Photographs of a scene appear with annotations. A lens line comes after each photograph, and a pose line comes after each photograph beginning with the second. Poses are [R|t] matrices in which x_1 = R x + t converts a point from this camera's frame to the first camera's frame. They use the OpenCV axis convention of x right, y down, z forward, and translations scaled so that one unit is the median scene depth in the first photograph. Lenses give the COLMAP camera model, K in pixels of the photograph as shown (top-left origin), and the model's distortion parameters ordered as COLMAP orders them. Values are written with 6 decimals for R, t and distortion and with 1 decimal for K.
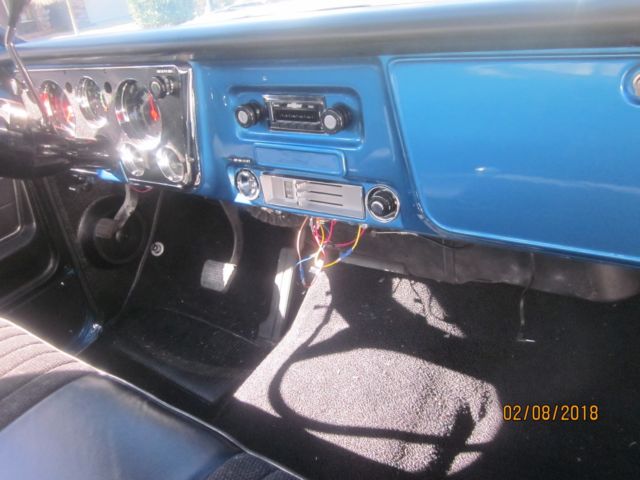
lens RADIAL K [[535.3, 0, 320.0], [0, 535.3, 240.0], [0, 0, 1]] dist [-0.035512, 0.012209]
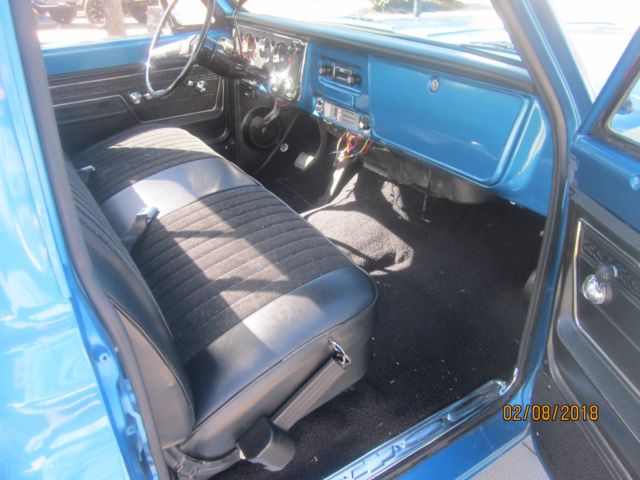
lens RADIAL K [[535.3, 0, 320.0], [0, 535.3, 240.0], [0, 0, 1]] dist [-0.035512, 0.012209]
pose [[0.908064, 0.317462, -0.273199, 0.523268], [-0.309133, 0.948118, 0.074226, 0.205526], [0.282588, 0.017053, 0.959090, -0.836613]]
